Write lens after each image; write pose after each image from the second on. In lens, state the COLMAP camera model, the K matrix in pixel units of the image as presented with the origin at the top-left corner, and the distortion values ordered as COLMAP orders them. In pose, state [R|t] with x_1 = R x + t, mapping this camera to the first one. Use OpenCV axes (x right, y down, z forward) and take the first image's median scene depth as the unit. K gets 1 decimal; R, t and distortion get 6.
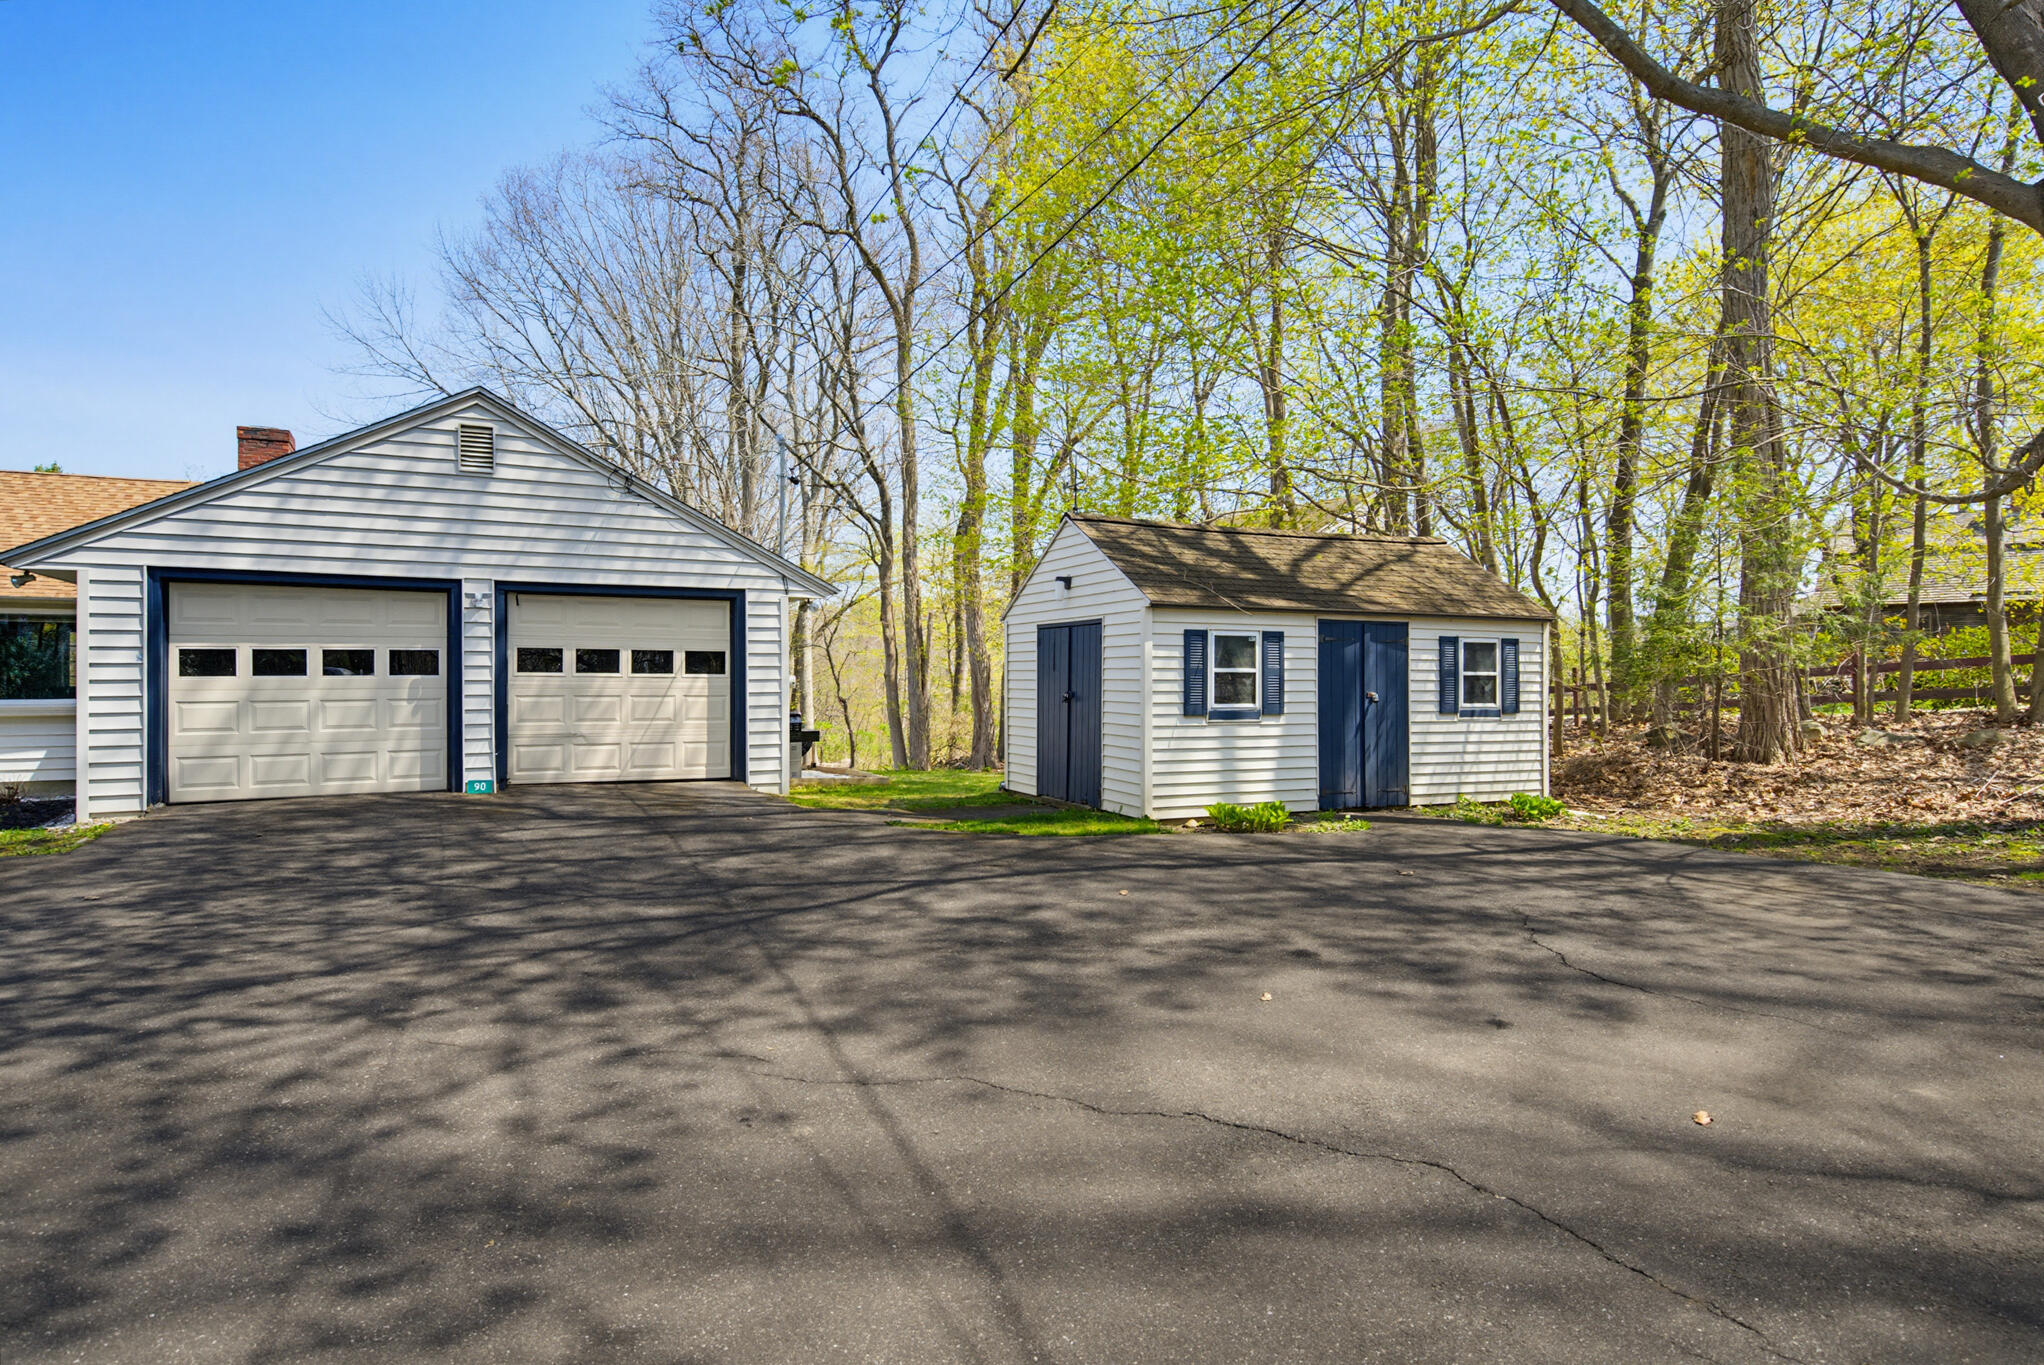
lens RADIAL K [[1151.3, 0, 1026.3], [0, 1151.3, 678.7], [0, 0, 1]] dist [0.010953, -0.011121]
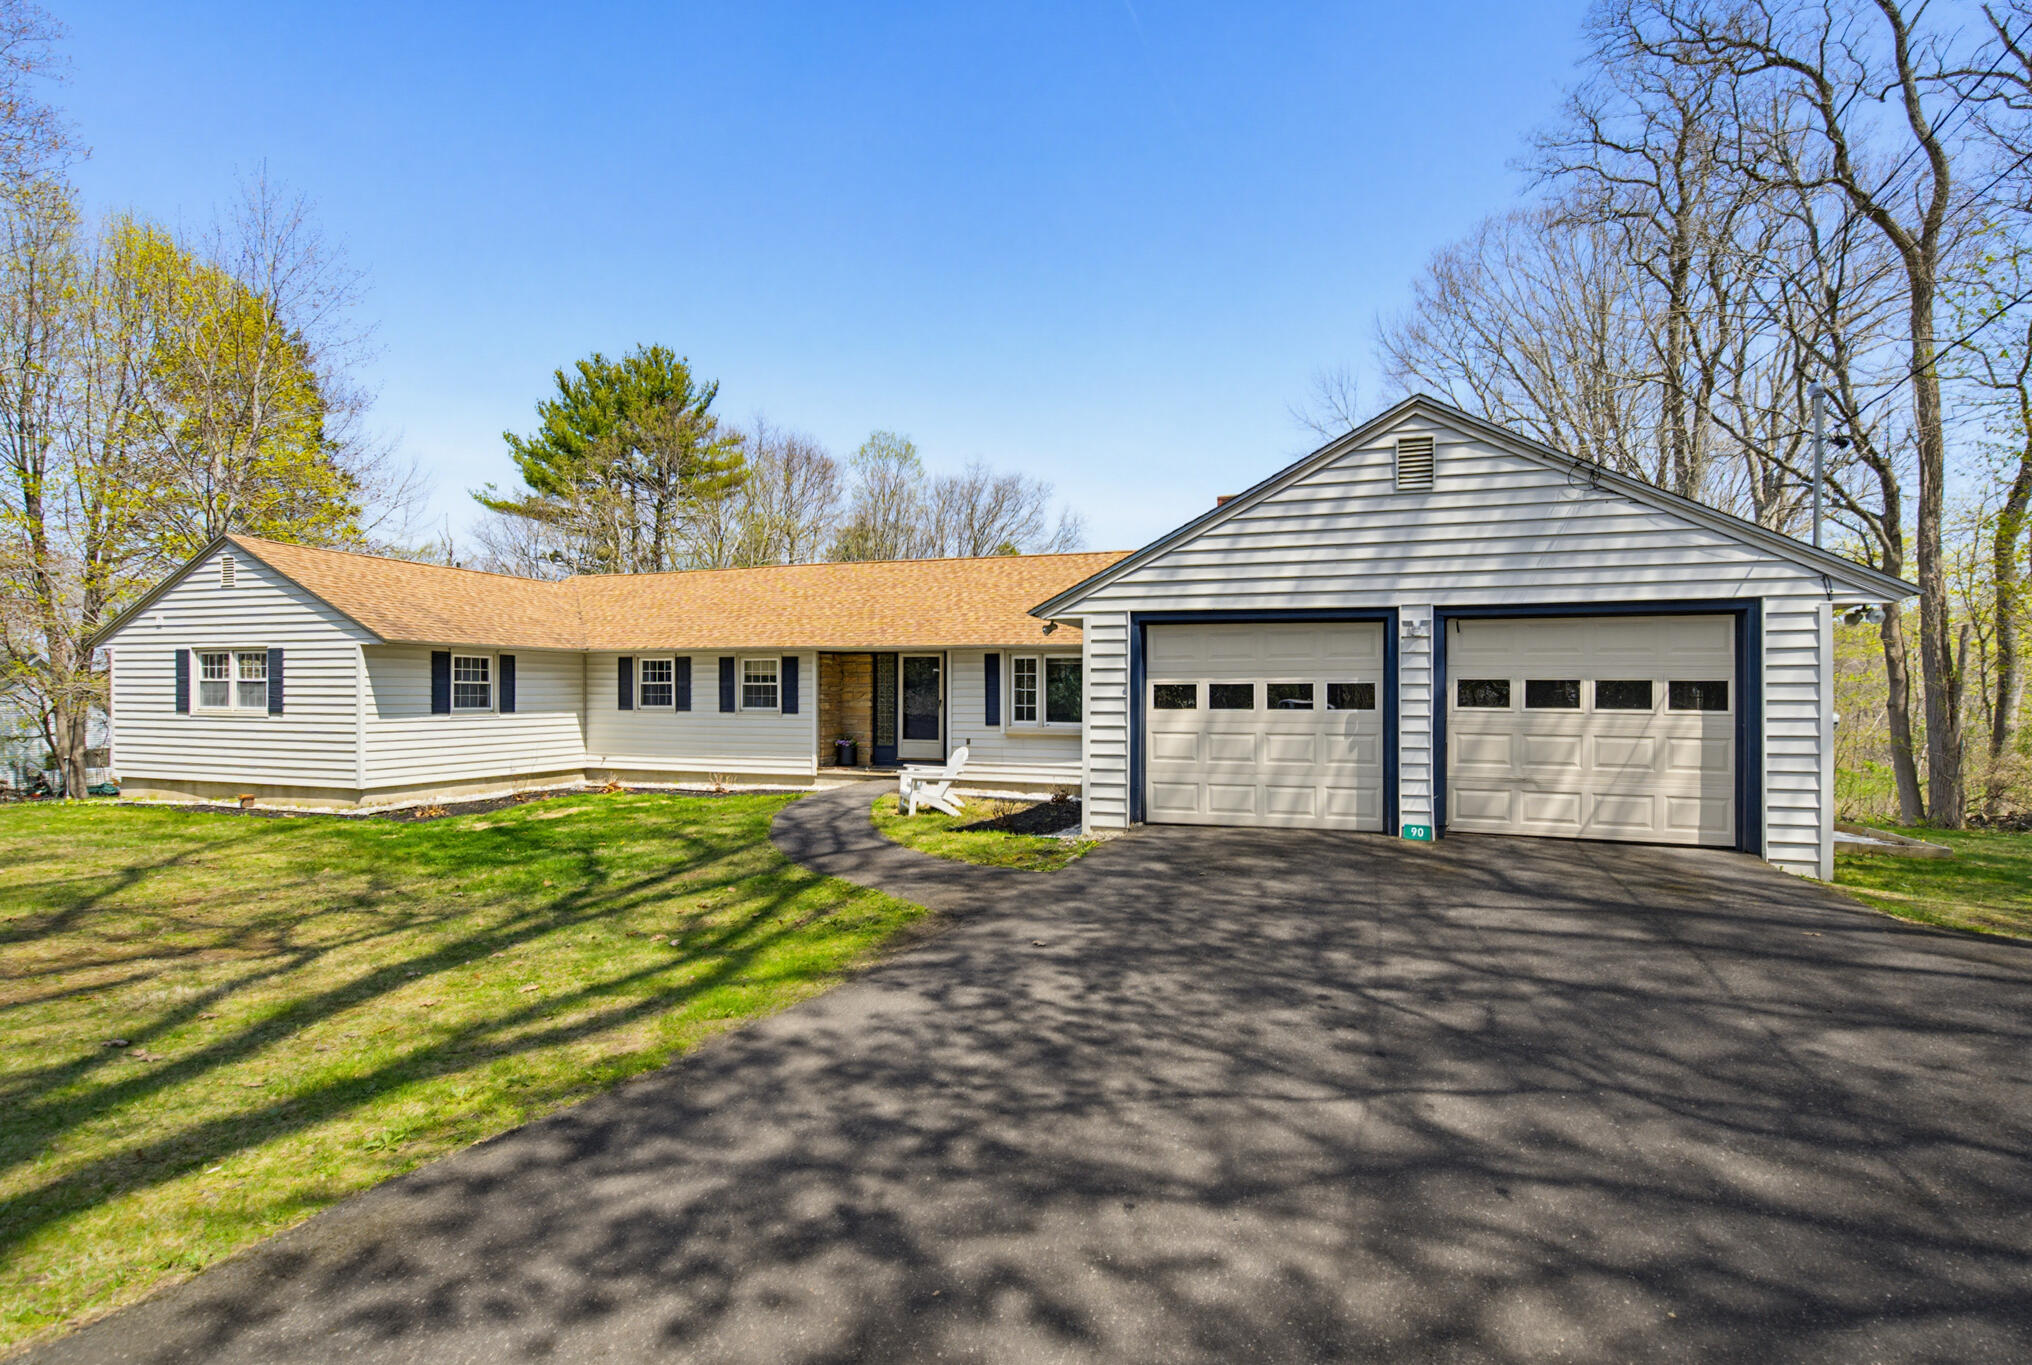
lens RADIAL K [[988.1, 0, 1029.9], [0, 988.1, 695.3], [0, 0, 1]] dist [0.002426, 0.000756]
pose [[0.691959, 0.000225, -0.721937, -0.124749], [-0.005618, 0.999971, -0.005073, -0.009226], [0.721915, 0.007567, 0.691940, 0.244231]]
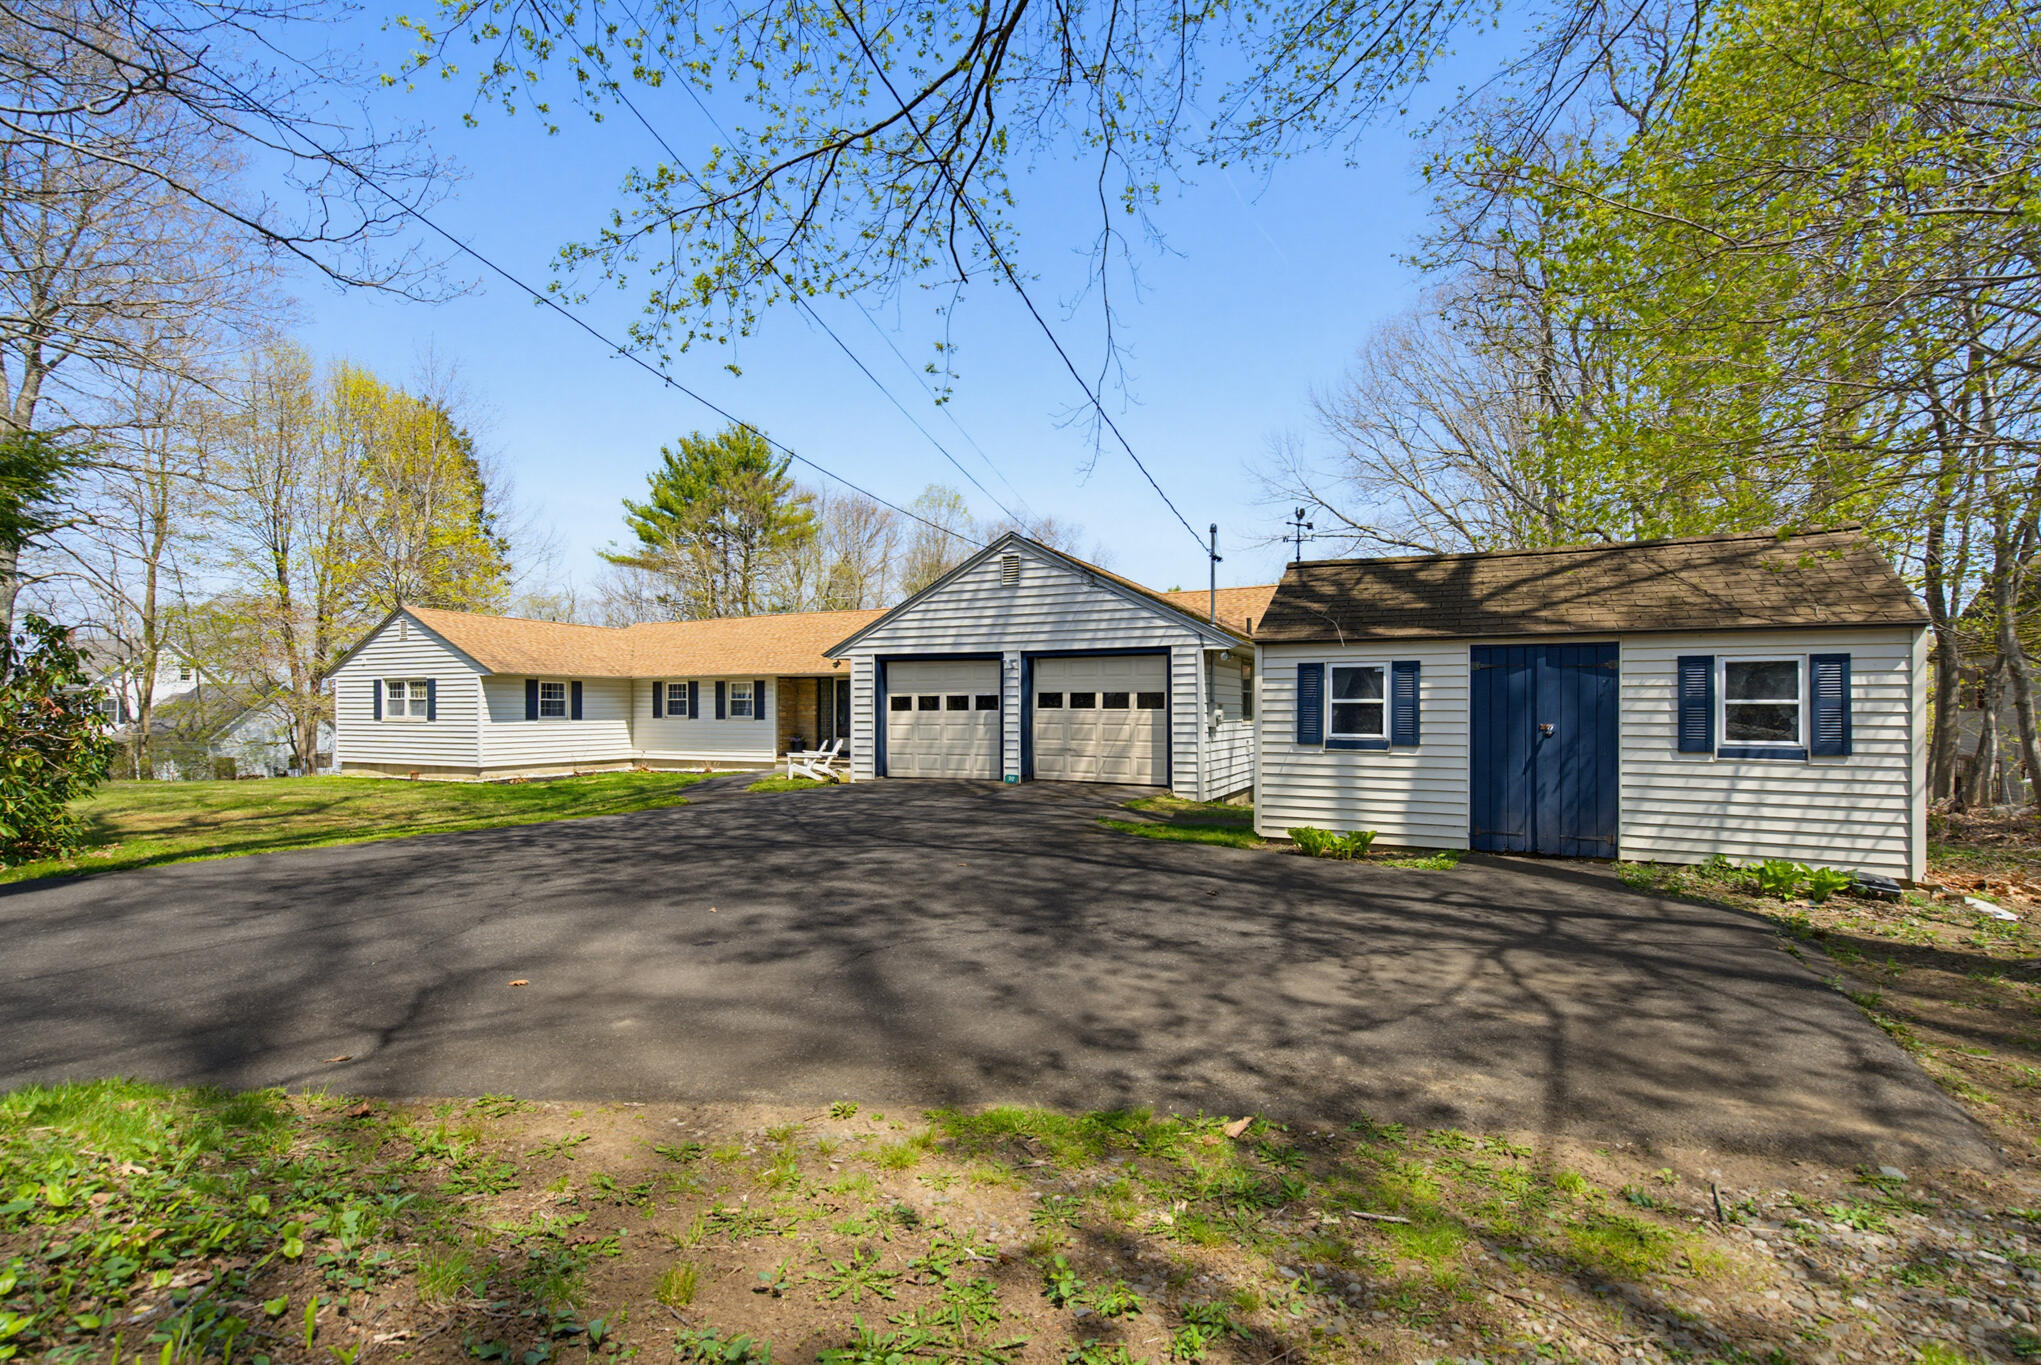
lens RADIAL K [[921.9, 0, 1010.5], [0, 921.9, 708.6], [0, 0, 1]] dist [0.012101, -0.000814]
pose [[0.603533, -0.005664, -0.797318, 0.575134], [-0.001332, 0.999966, -0.008111, 0.005608], [0.797337, 0.005958, 0.603505, 0.226110]]
